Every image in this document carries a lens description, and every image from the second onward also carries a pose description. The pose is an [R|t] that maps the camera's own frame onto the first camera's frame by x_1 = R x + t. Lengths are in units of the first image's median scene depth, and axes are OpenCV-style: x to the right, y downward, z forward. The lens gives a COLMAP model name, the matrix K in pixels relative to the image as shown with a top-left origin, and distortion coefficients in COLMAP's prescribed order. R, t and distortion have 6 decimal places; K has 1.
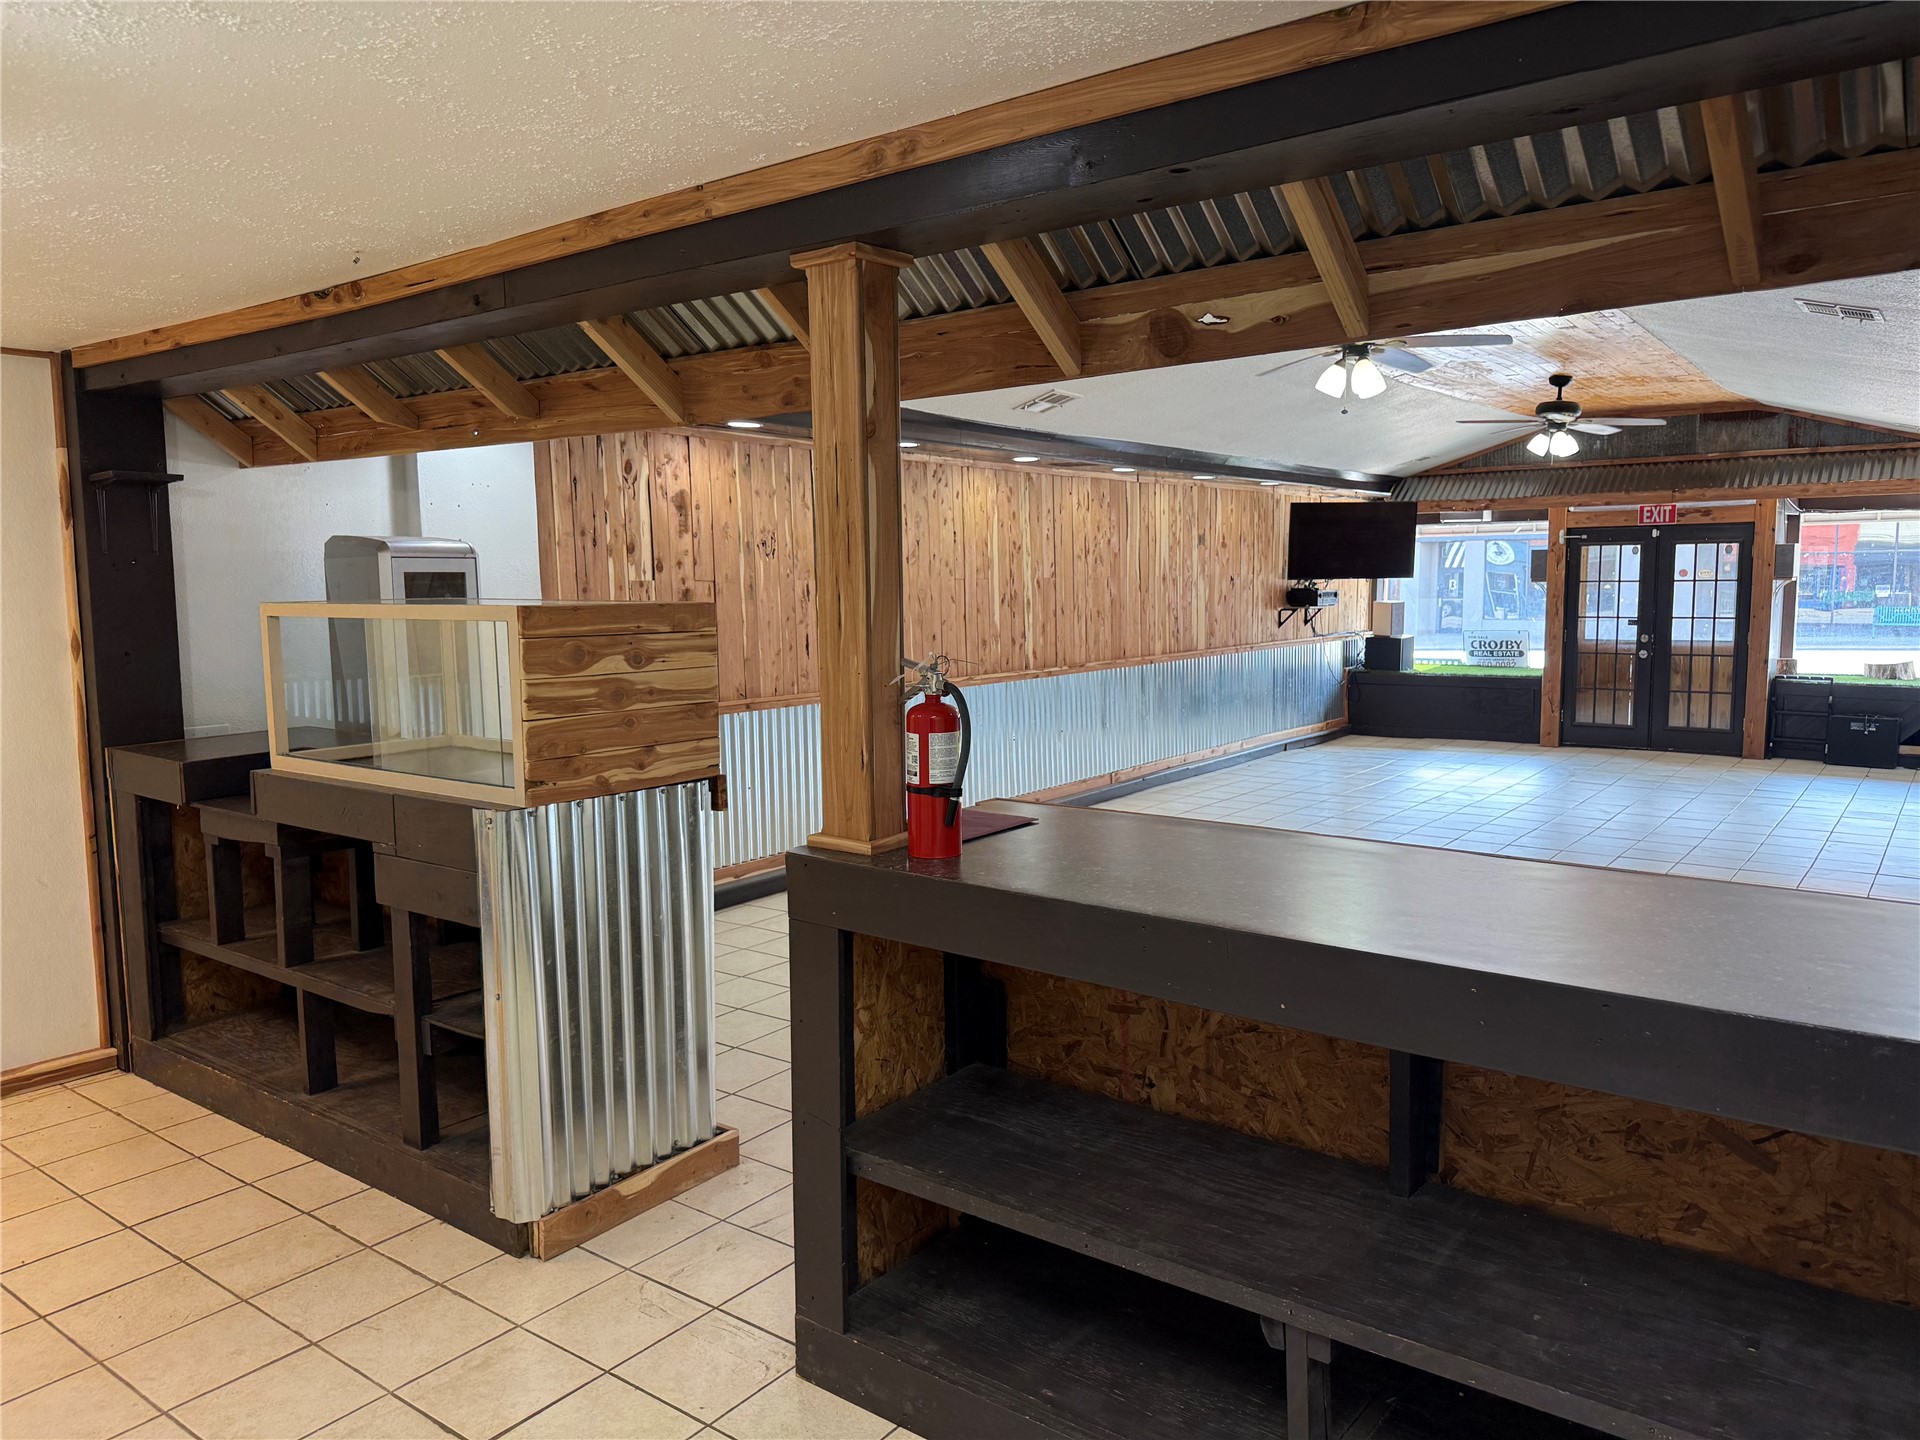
lens RADIAL K [[1352.1, 0, 961.5], [0, 1352.1, 722.6], [0, 0, 1]] dist [0.071140, -0.080417]
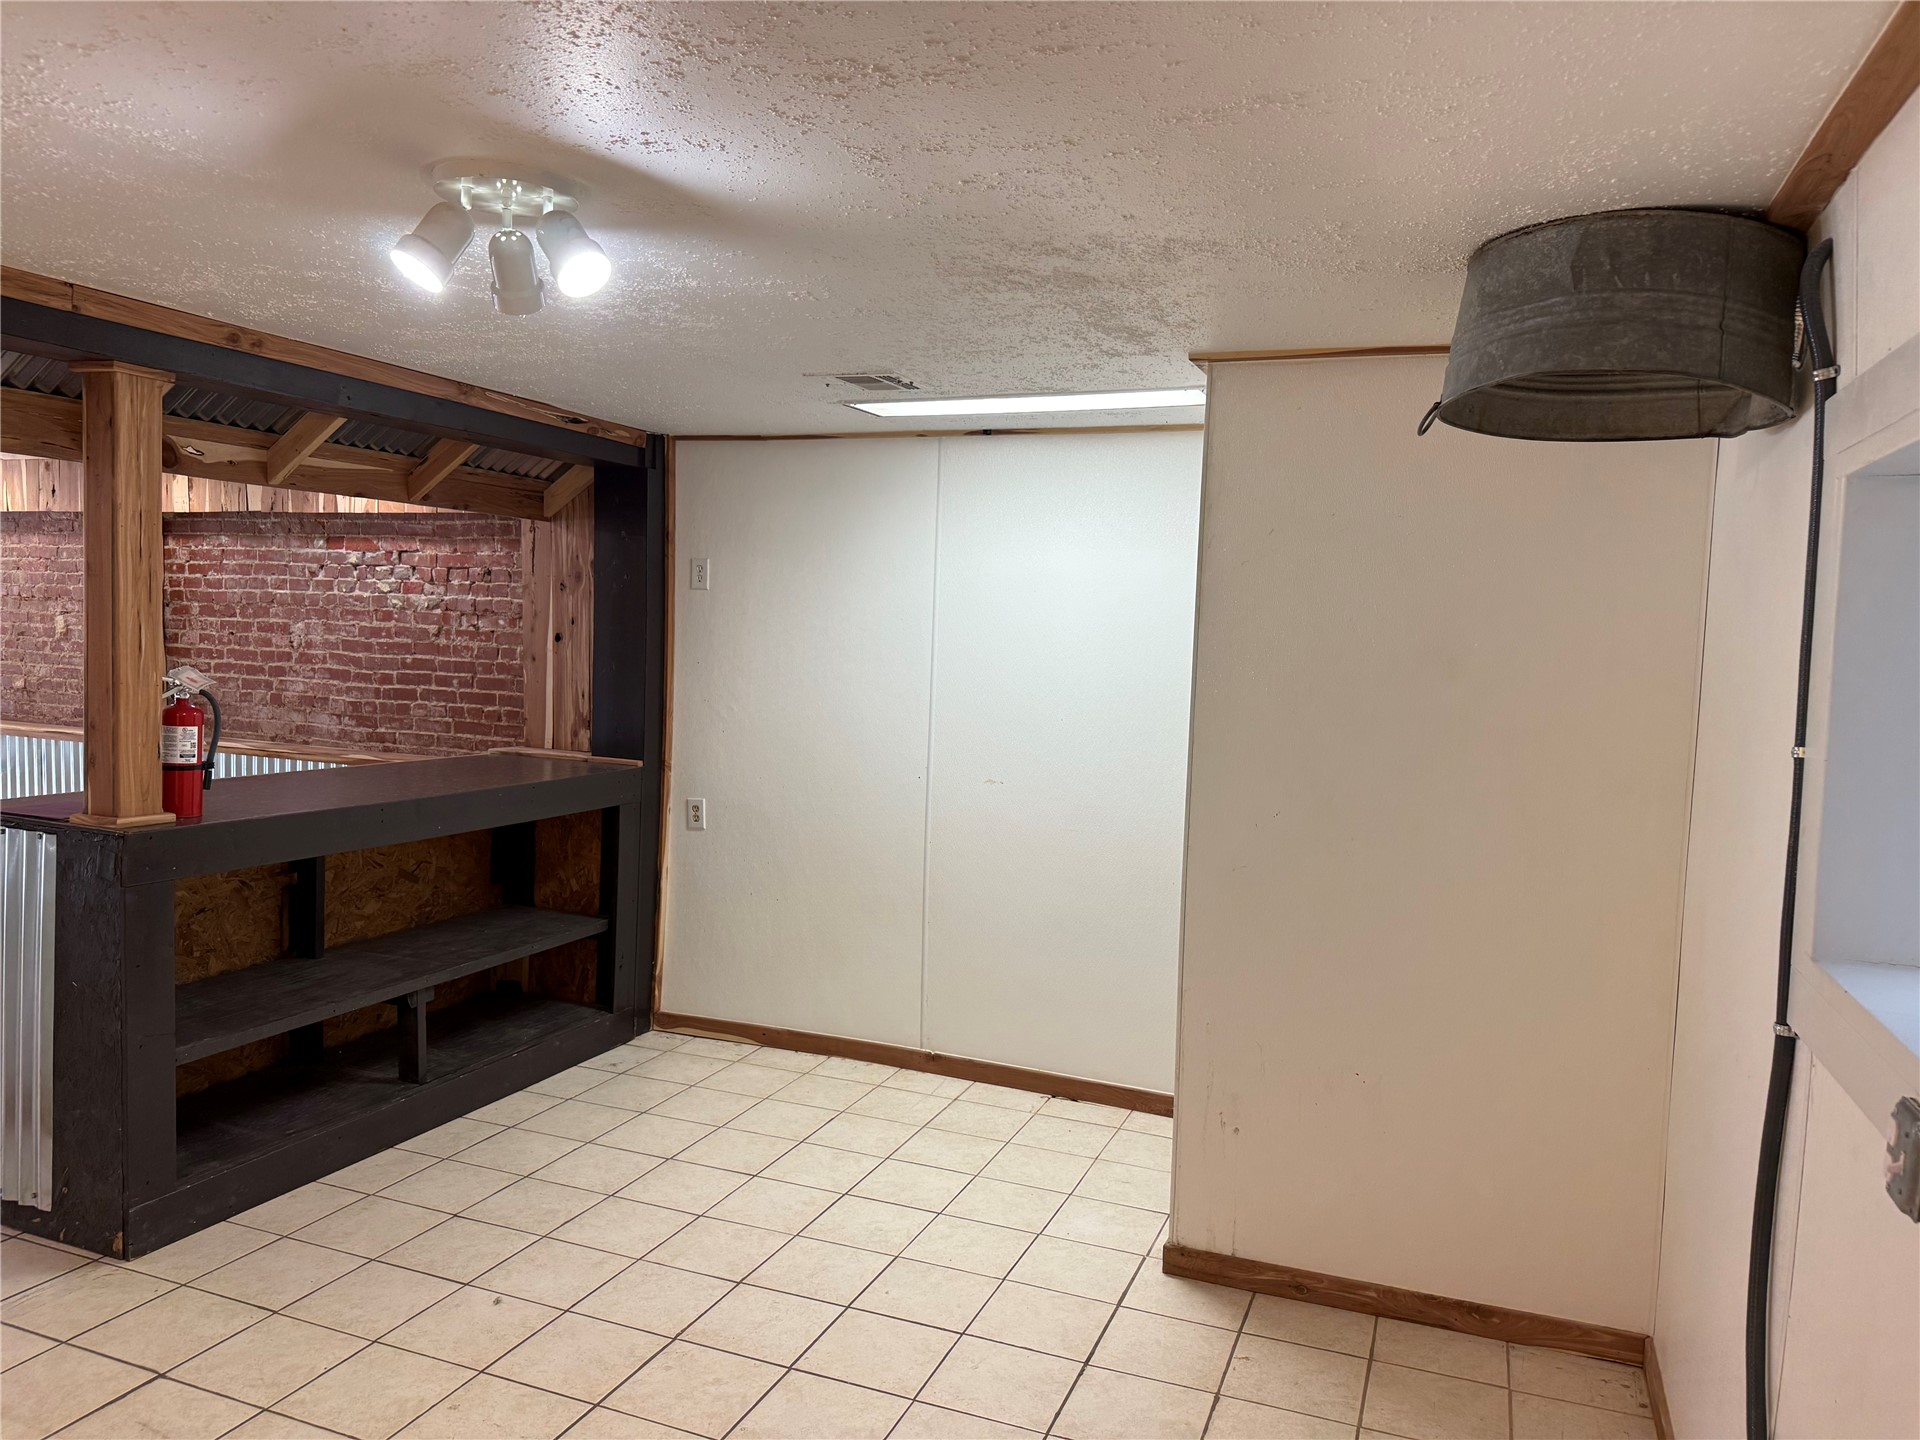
lens RADIAL K [[1352.1, 0, 938.2], [0, 1352.1, 720.0], [0, 0, 1]] dist [0.071140, -0.080417]
pose [[-0.252500, -0.059414, 0.965771, -0.915109], [0.069073, 0.994460, 0.079238, -0.033003], [-0.965128, 0.086716, -0.246997, 0.349522]]
